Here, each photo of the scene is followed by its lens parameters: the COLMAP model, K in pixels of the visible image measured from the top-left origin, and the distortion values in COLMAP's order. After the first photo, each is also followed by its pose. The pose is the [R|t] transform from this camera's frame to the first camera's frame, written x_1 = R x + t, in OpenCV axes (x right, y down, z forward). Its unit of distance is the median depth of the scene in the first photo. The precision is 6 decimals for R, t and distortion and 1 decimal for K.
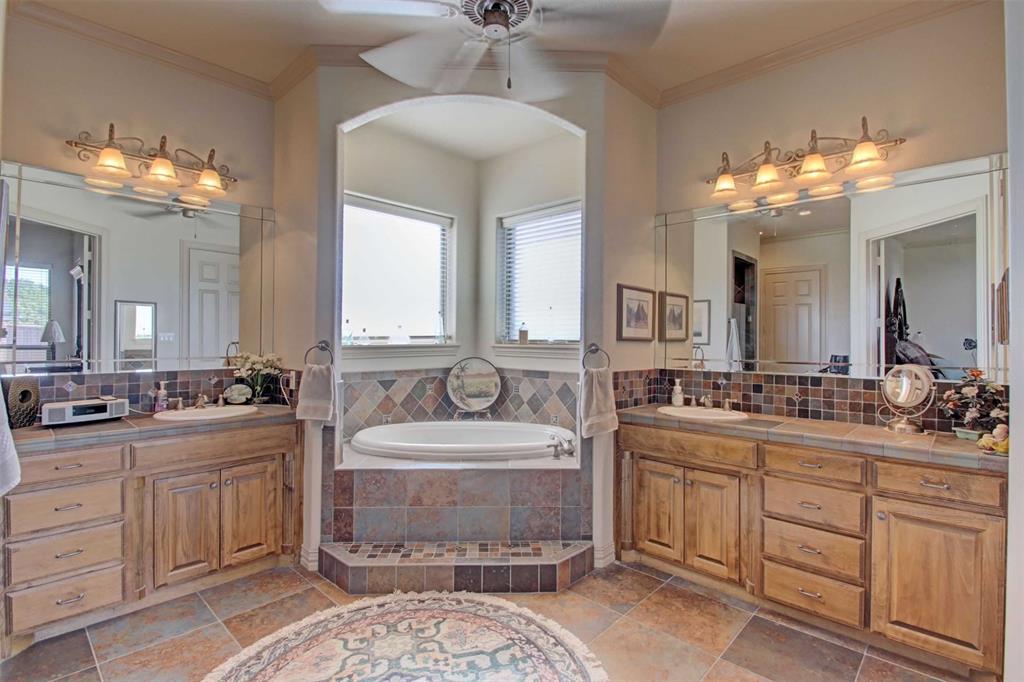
lens RADIAL K [[482.5, 0, 512.3], [0, 482.5, 334.7], [0, 0, 1]] dist [-0.000031, -0.000256]
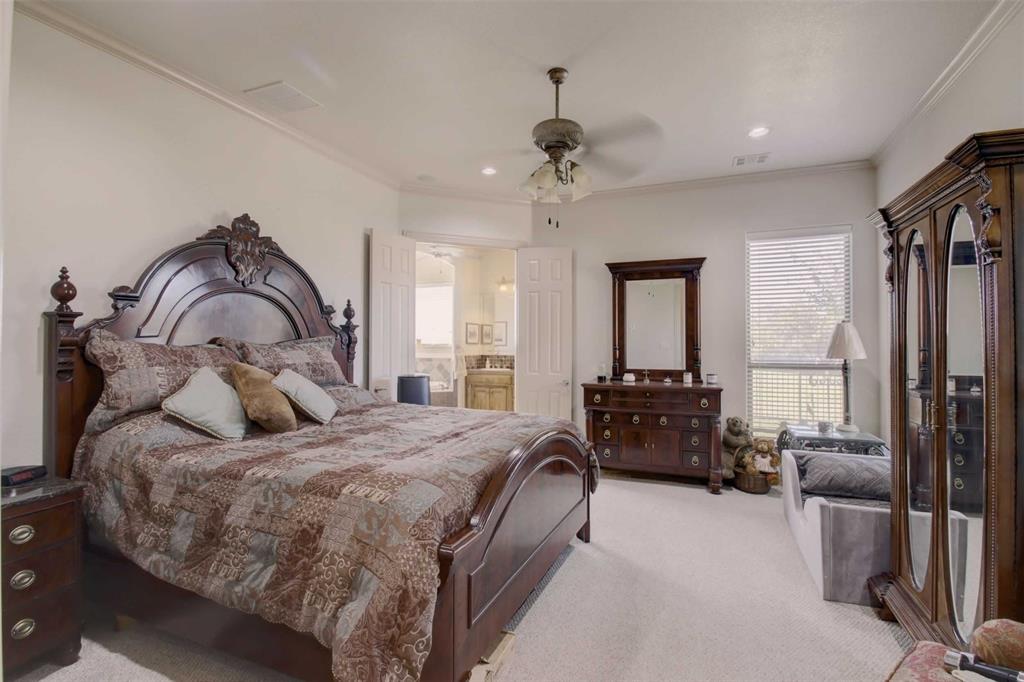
lens RADIAL K [[482.5, 0, 512.3], [0, 482.5, 334.7], [0, 0, 1]] dist [-0.000031, -0.000256]
pose [[0.936225, -0.000623, 0.351400, -0.462559], [0.002307, 0.999988, -0.004373, -0.025632], [-0.351393, 0.004905, 0.936215, -1.531044]]
